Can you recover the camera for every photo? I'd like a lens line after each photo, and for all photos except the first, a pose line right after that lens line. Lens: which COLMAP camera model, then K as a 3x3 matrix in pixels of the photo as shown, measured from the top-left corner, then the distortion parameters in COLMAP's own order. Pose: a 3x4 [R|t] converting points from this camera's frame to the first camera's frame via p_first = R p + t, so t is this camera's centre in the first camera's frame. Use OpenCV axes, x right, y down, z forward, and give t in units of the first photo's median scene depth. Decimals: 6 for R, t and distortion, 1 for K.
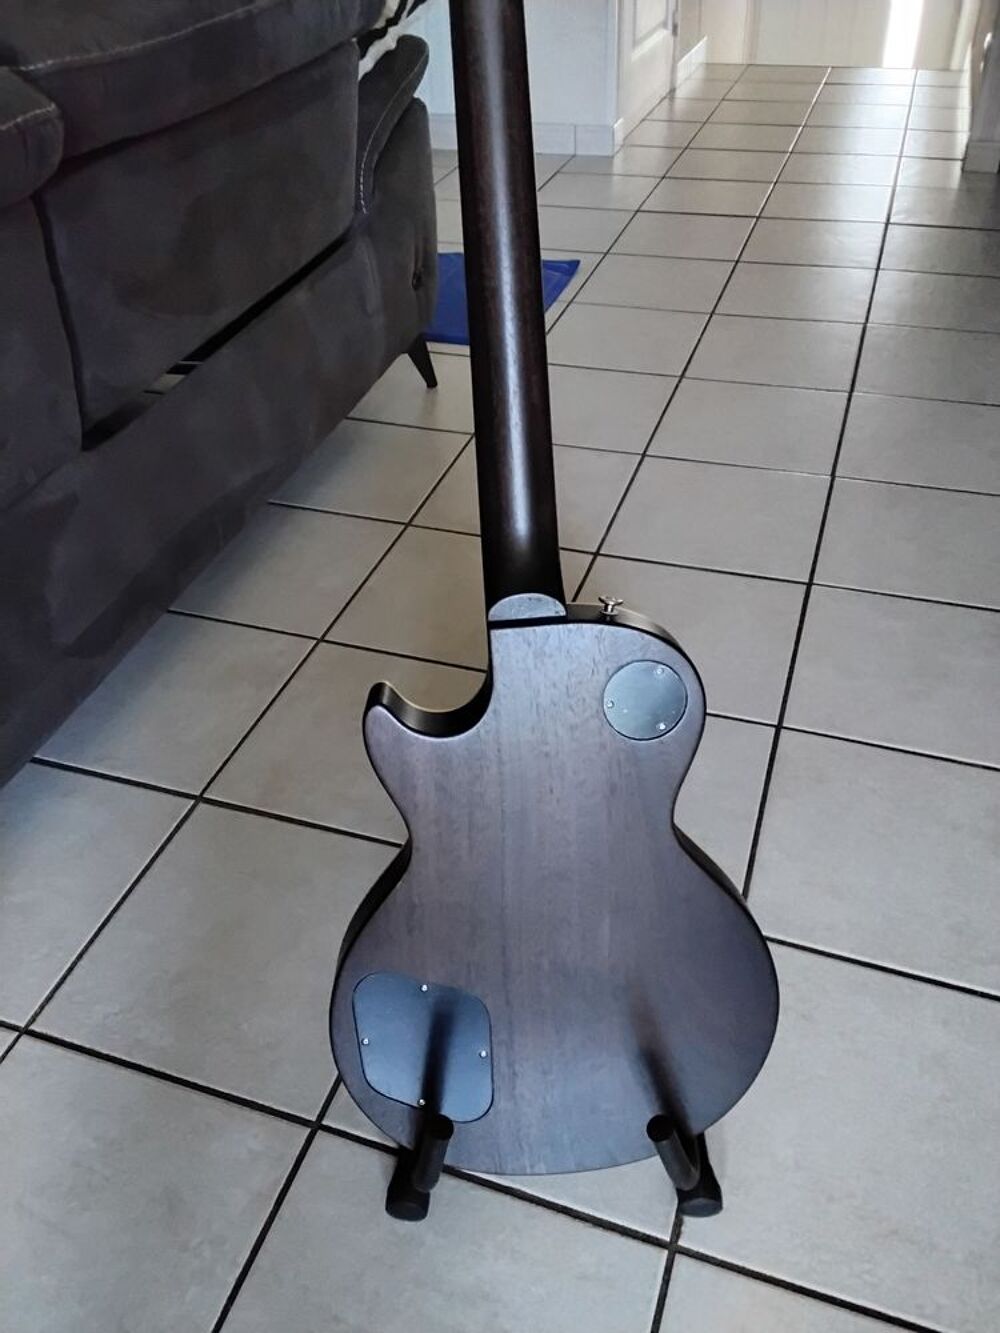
lens RADIAL K [[1053.1, 0, 490.9], [0, 1053.1, 666.1], [0, 0, 1]] dist [0.104664, -0.148815]
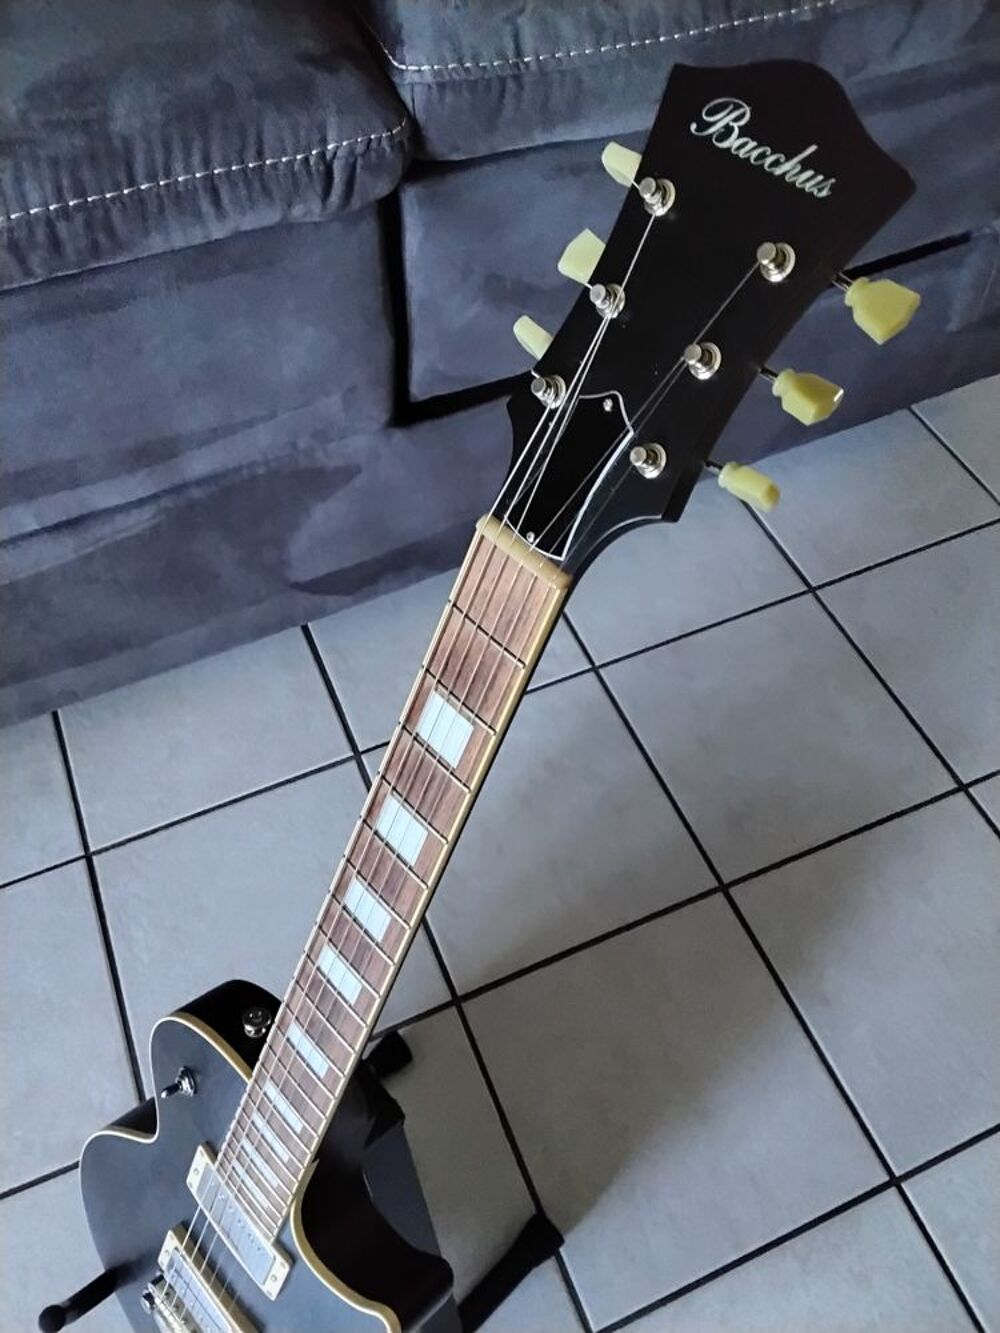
lens RADIAL K [[1053.1, 0, 490.9], [0, 1053.1, 666.1], [0, 0, 1]] dist [0.104664, -0.148815]
pose [[0.675010, 0.634424, -0.376654, 0.150796], [-0.488656, 0.766905, 0.416018, -0.466549], [0.552790, -0.096762, 0.827684, 0.276181]]
